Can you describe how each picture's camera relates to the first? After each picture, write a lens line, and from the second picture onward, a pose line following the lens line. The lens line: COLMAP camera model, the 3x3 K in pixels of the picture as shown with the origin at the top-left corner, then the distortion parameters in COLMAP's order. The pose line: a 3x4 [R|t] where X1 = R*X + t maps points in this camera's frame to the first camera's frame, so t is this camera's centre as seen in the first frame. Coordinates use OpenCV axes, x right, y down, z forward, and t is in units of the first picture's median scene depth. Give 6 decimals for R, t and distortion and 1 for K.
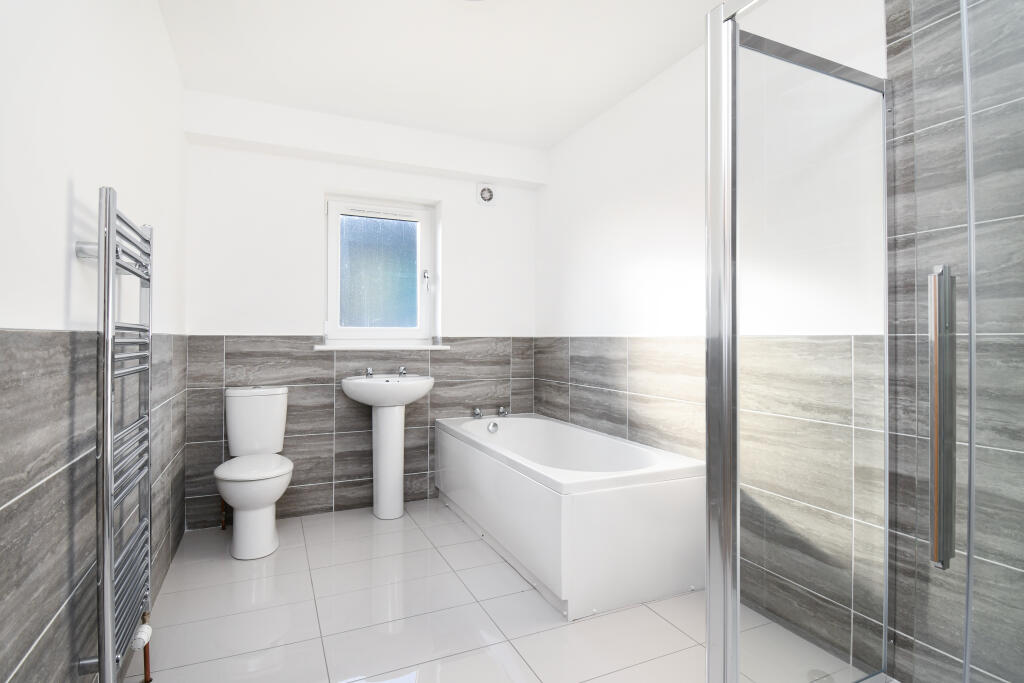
lens RADIAL K [[526.8, 0, 512.7], [0, 526.8, 339.6], [0, 0, 1]] dist [0.001018, -0.000688]
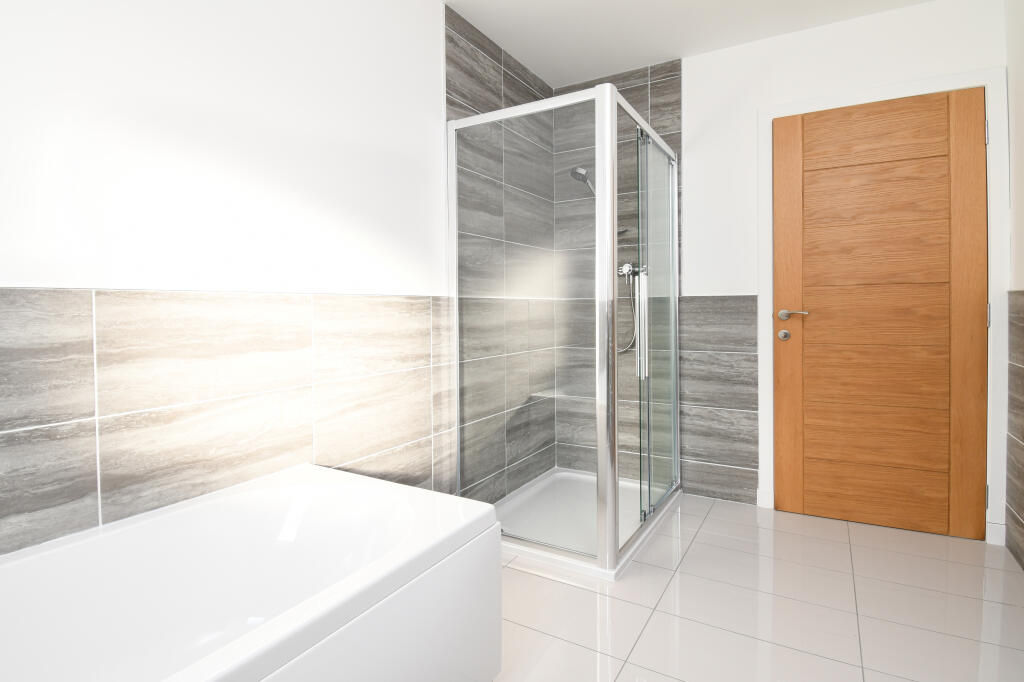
lens RADIAL K [[526.8, 0, 520.6], [0, 526.8, 306.2], [0, 0, 1]] dist [0.001018, -0.000688]
pose [[-0.578305, -0.009636, 0.815764, -0.488359], [-0.004942, 0.999953, 0.008308, 0.004387], [-0.815806, 0.000773, -0.578325, 1.400799]]
